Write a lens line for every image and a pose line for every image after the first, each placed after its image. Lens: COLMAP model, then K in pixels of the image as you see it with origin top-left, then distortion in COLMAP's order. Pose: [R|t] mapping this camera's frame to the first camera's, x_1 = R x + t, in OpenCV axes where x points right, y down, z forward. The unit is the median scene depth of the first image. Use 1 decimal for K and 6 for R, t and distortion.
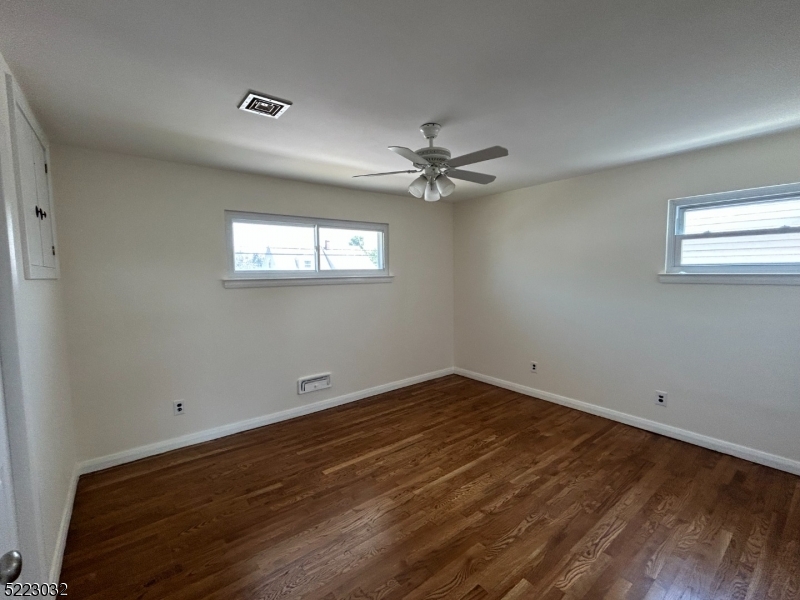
lens RADIAL K [[360.3, 0, 399.8], [0, 360.3, 298.9], [0, 0, 1]] dist [-0.002309, 0.000358]
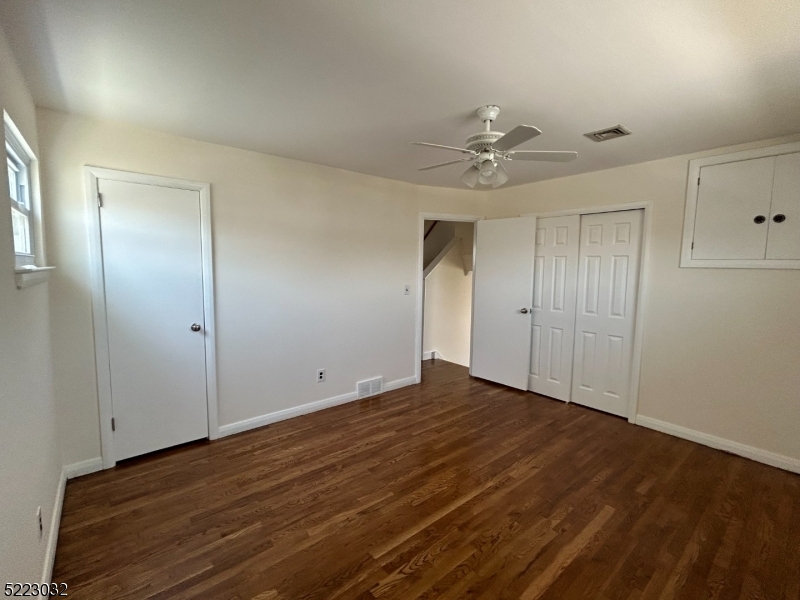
lens RADIAL K [[360.3, 0, 400.6], [0, 360.3, 298.7], [0, 0, 1]] dist [-0.002309, 0.000358]
pose [[-0.999672, 0.004492, -0.025223, 0.312045], [0.000043, 0.984803, 0.173675, -0.141570], [0.025620, 0.173617, -0.984480, 1.834022]]
